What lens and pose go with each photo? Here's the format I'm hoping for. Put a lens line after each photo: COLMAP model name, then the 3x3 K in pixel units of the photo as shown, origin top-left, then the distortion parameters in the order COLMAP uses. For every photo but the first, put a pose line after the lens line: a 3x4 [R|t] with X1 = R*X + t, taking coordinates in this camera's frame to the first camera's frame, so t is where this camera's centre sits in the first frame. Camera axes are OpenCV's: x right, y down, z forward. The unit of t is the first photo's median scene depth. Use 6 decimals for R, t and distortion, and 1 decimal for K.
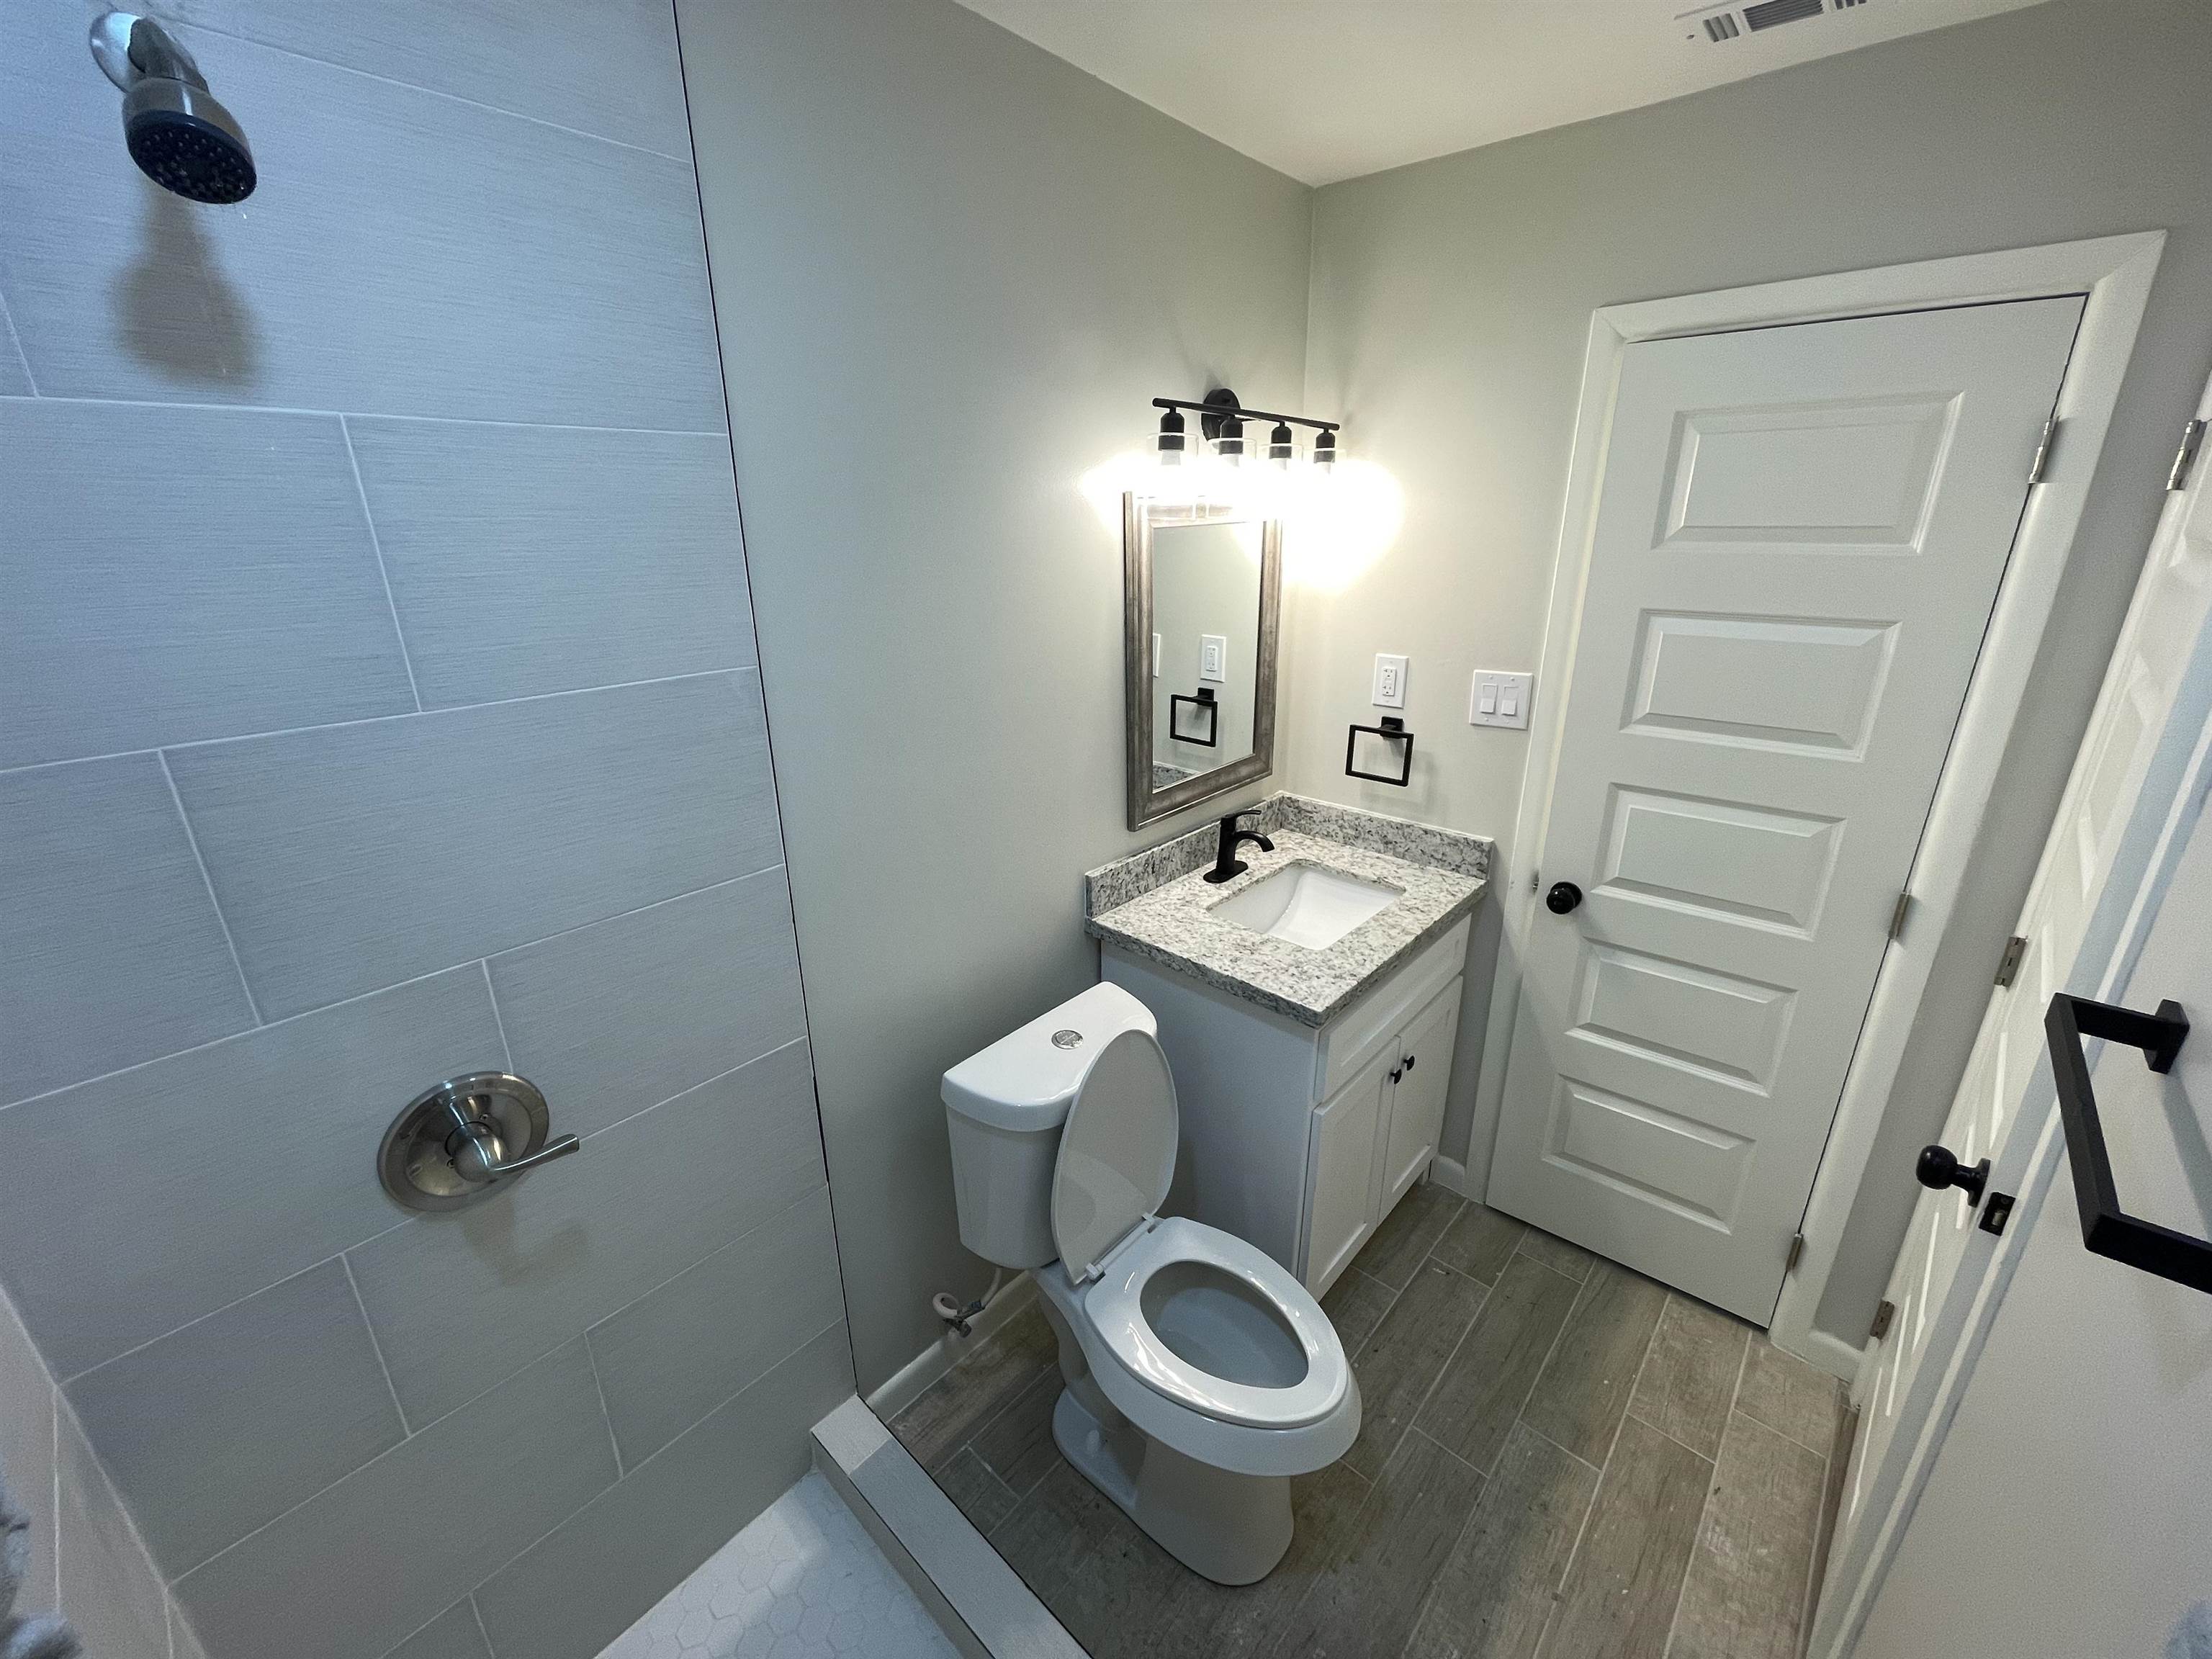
lens RADIAL K [[903.1, 0, 1106.0], [0, 903.1, 829.5], [0, 0, 1]] dist [-0.008270, 0.000110]
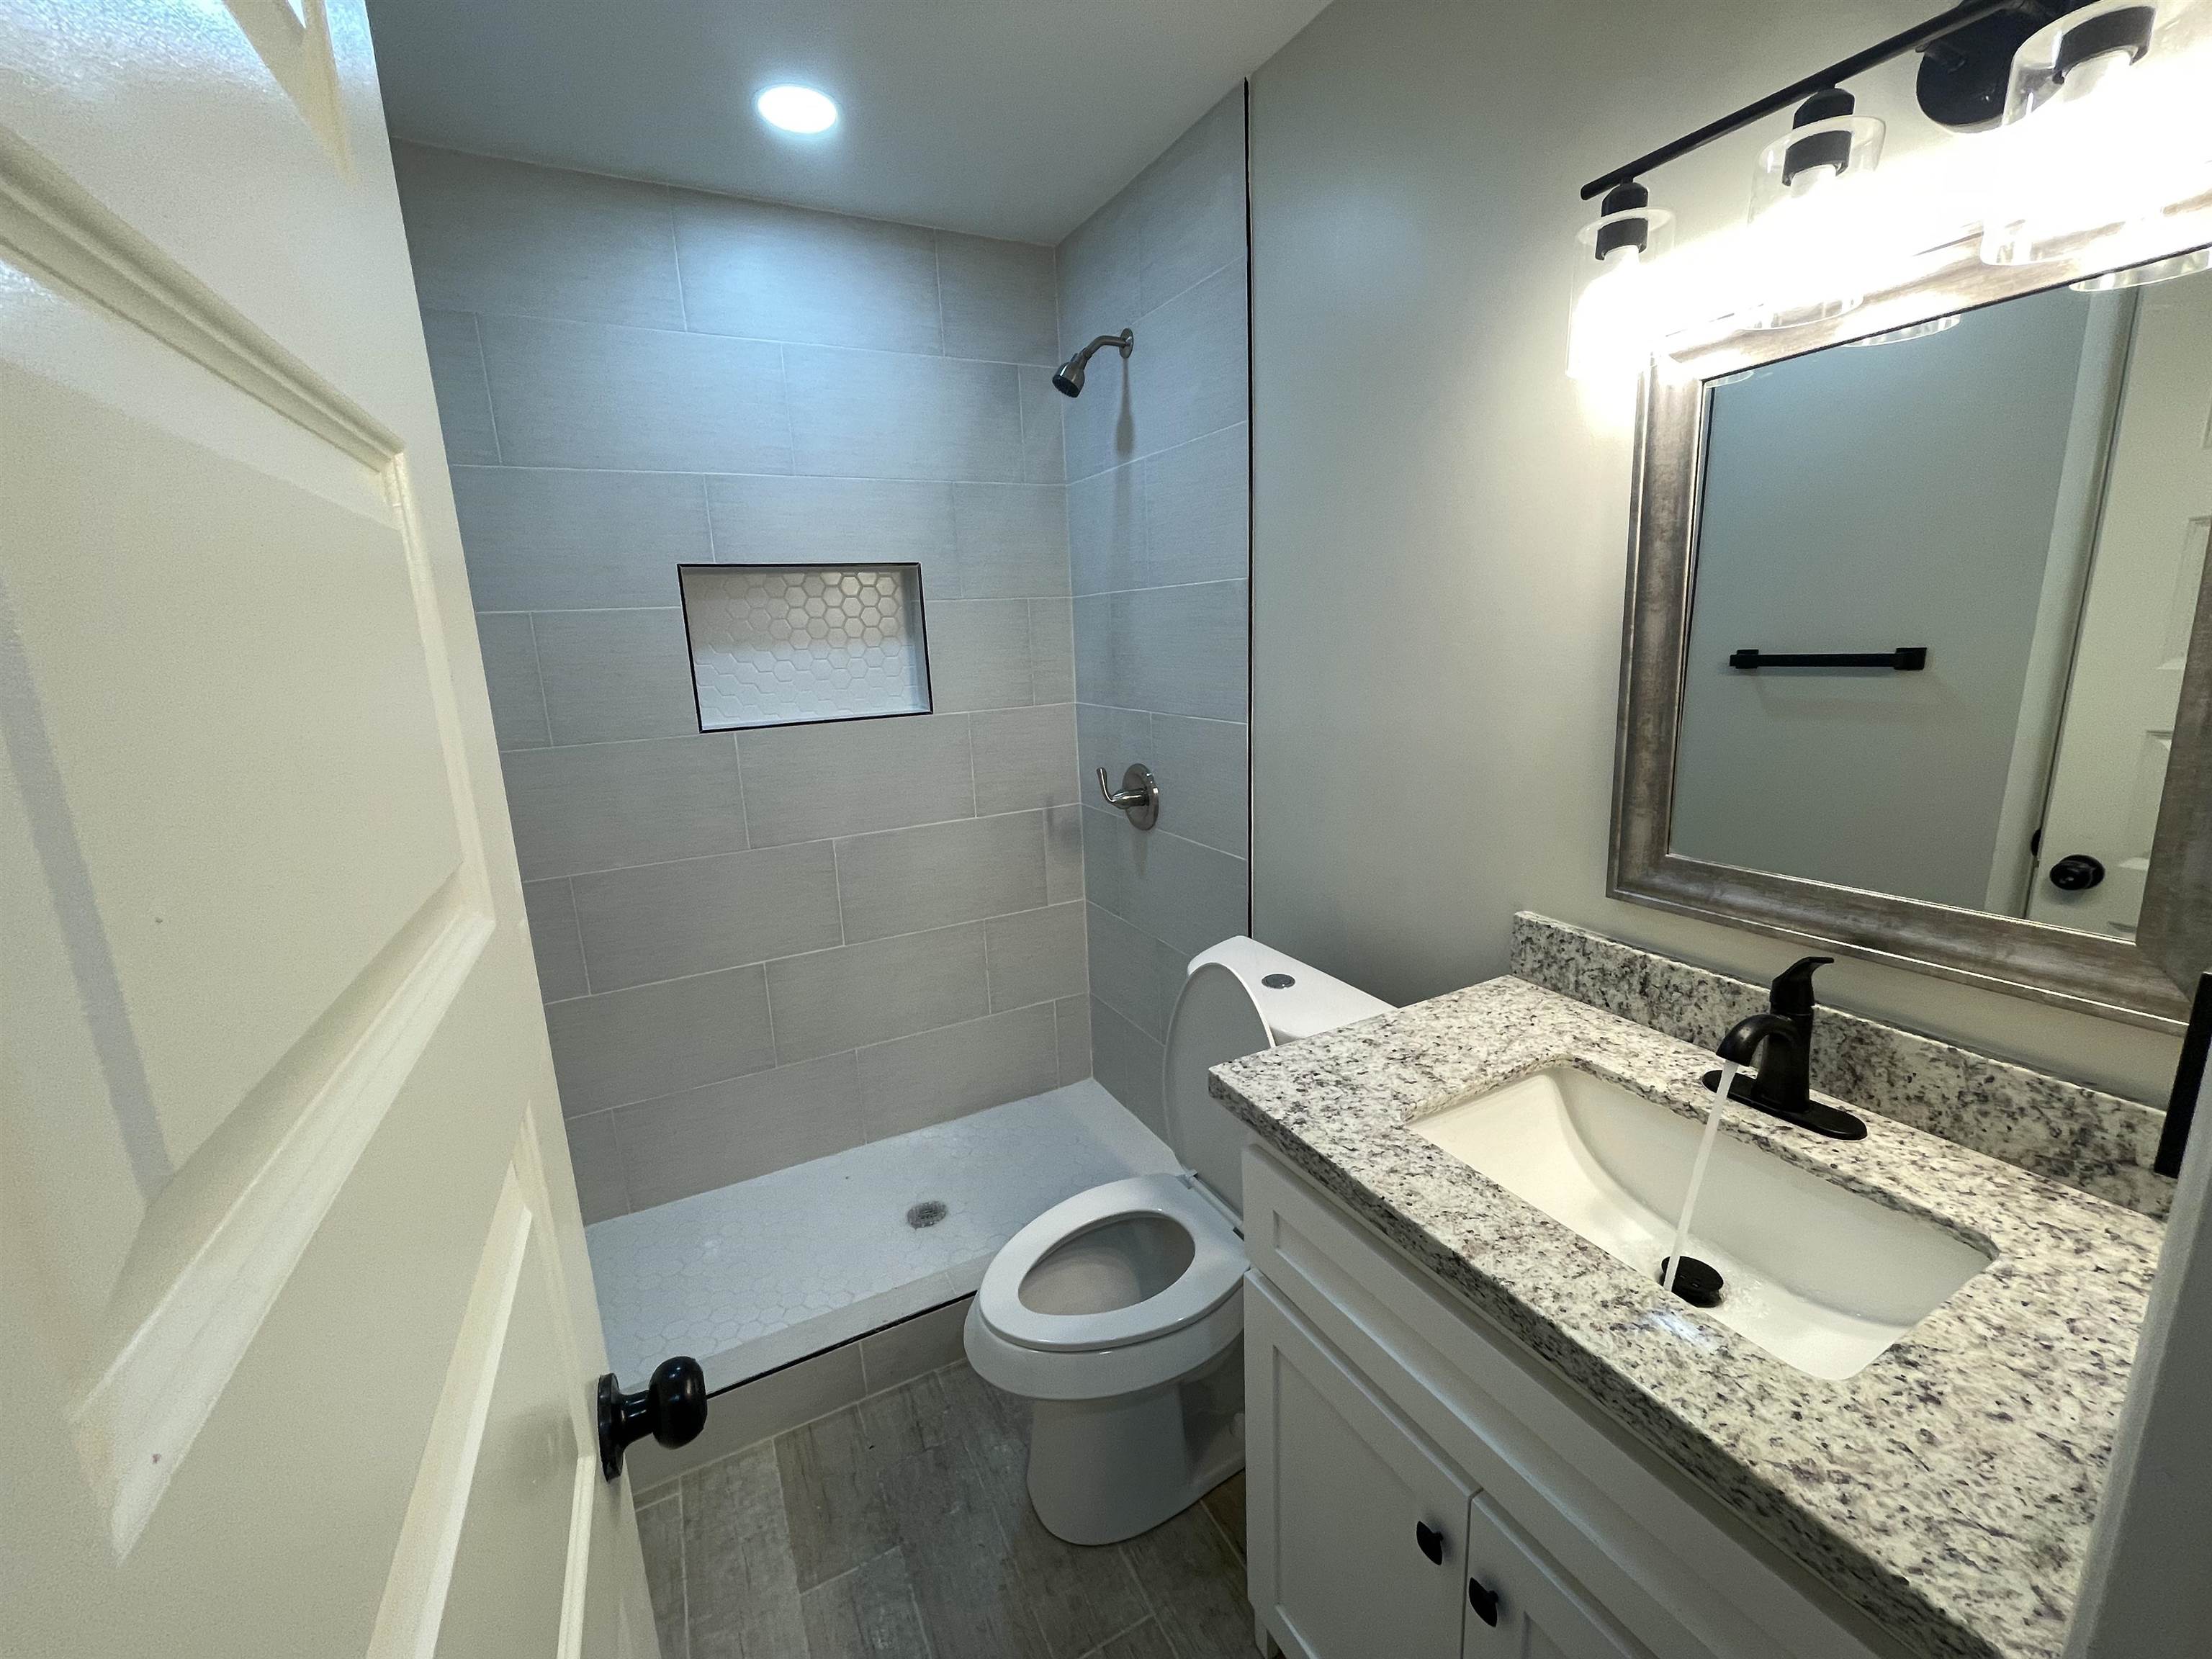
lens RADIAL K [[903.1, 0, 1106.0], [0, 903.1, 829.5], [0, 0, 1]] dist [-0.008270, 0.000110]
pose [[-0.356647, 0.219164, -0.908169, 0.693965], [-0.280779, 0.902007, 0.327942, -0.142951], [0.891048, 0.371954, -0.260162, 0.830888]]
